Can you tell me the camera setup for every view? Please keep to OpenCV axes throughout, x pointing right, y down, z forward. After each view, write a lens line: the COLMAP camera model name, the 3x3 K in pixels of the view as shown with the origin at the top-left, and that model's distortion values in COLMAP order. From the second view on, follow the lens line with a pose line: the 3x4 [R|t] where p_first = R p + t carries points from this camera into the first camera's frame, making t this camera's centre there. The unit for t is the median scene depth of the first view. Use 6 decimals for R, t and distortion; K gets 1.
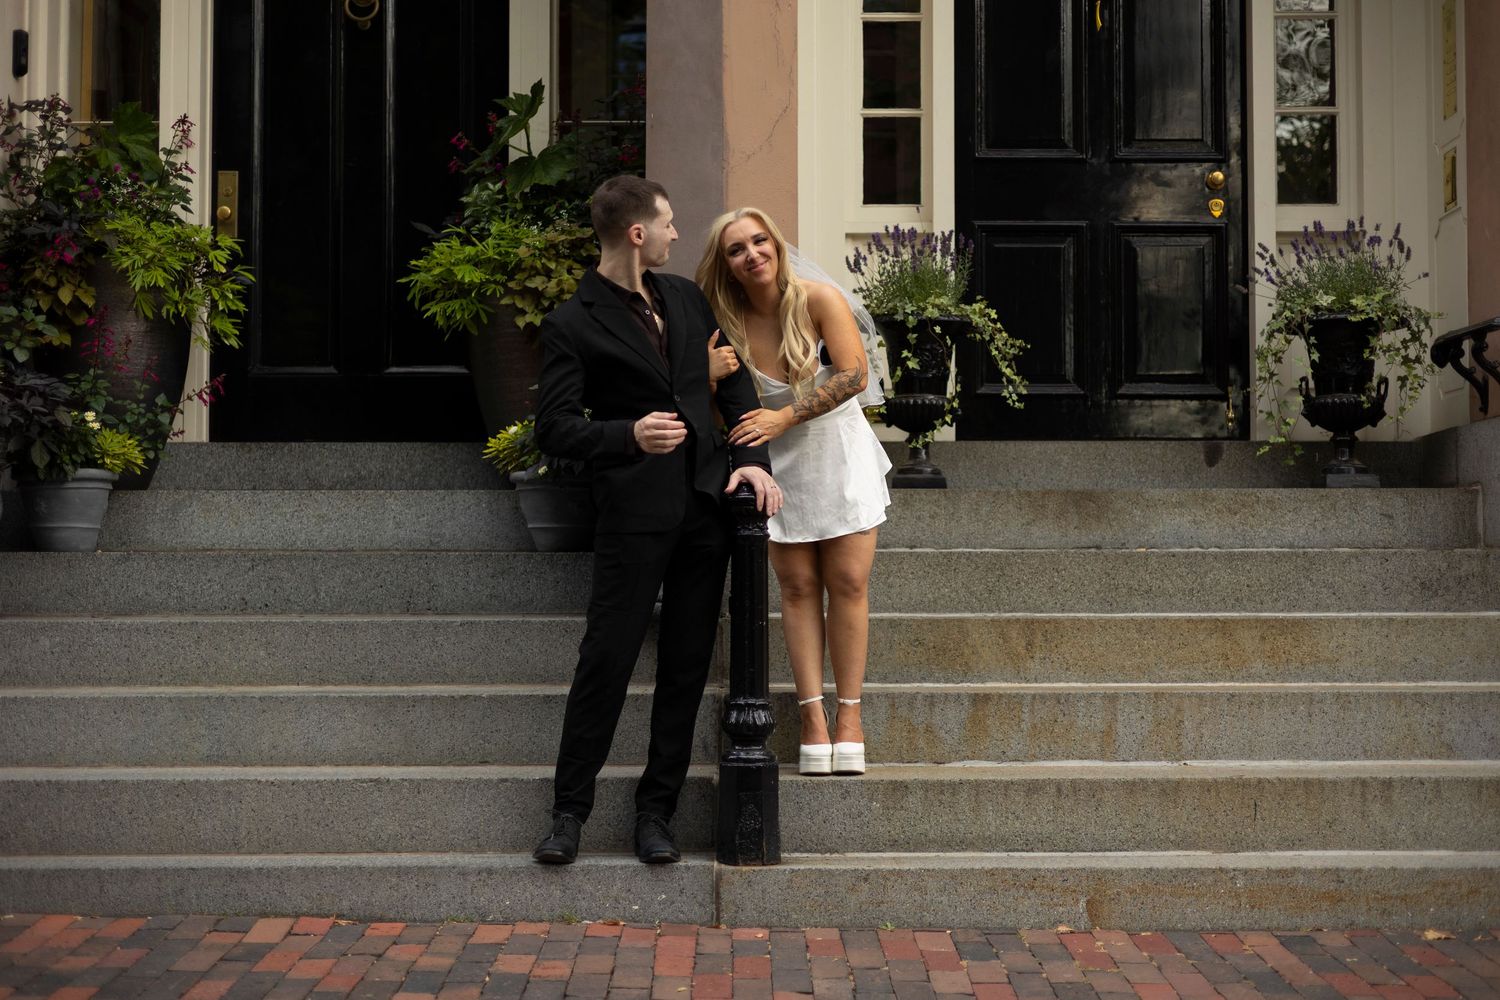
lens RADIAL K [[2199.6, 0, 750.0], [0, 2199.6, 500.0], [0, 0, 1]] dist [0.030594, 0.036463]
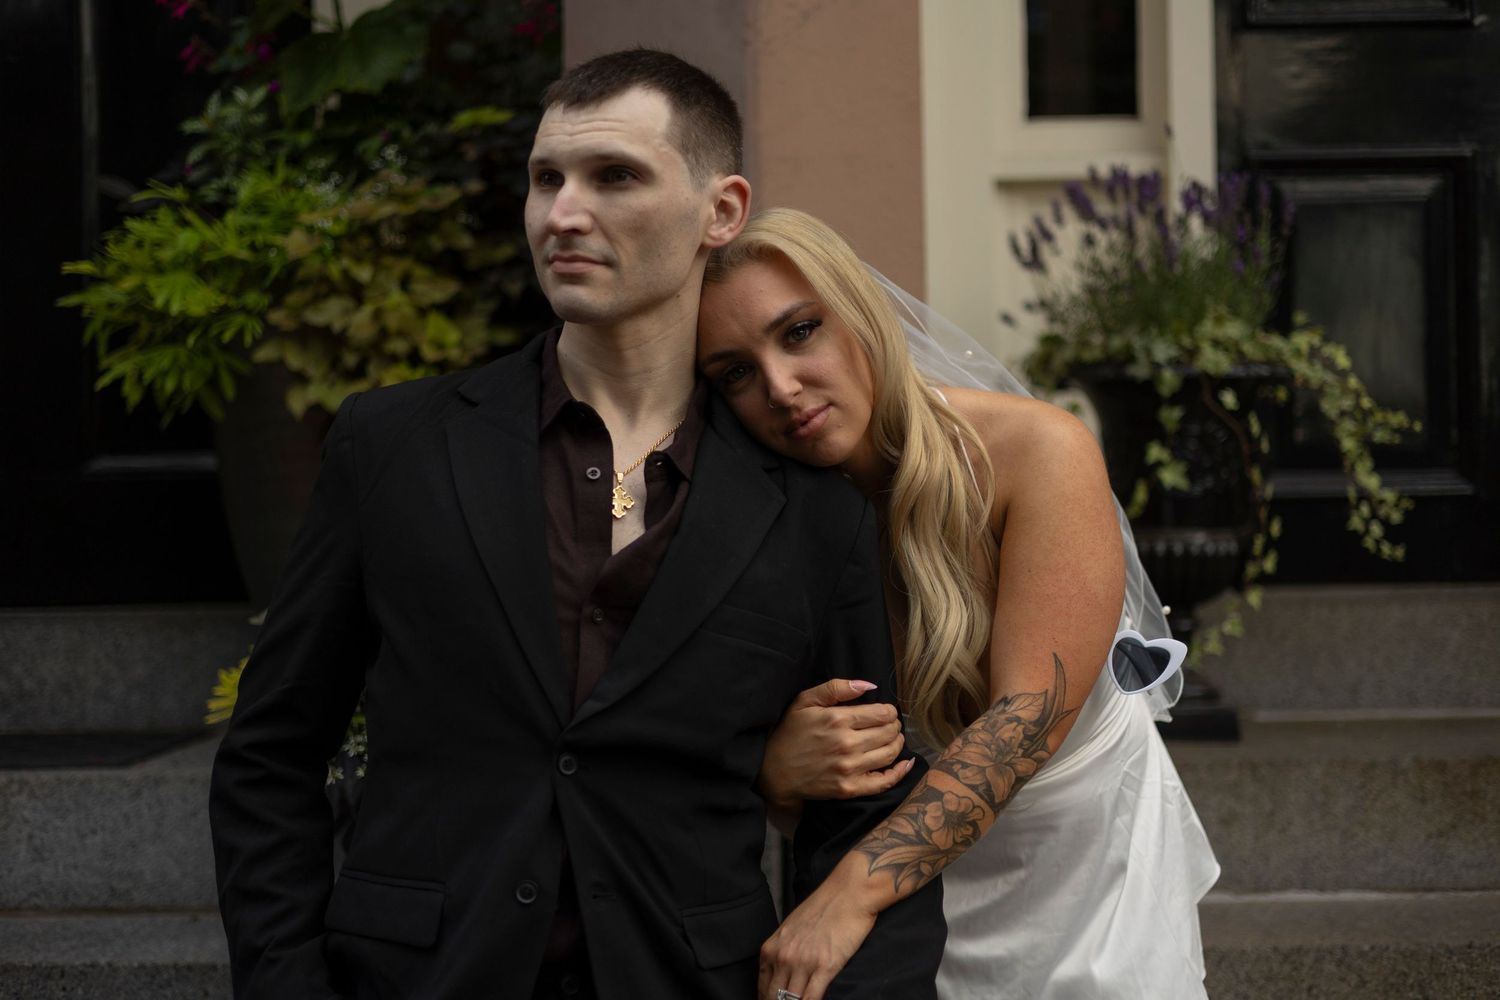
lens RADIAL K [[2199.6, 0, 750.0], [0, 2199.6, 500.0], [0, 0, 1]] dist [0.030594, 0.036463]
pose [[0.999756, -0.015081, -0.016120, -0.005458], [0.015719, 0.999068, 0.040197, -0.076193], [0.015499, -0.040441, 0.999062, 0.545714]]
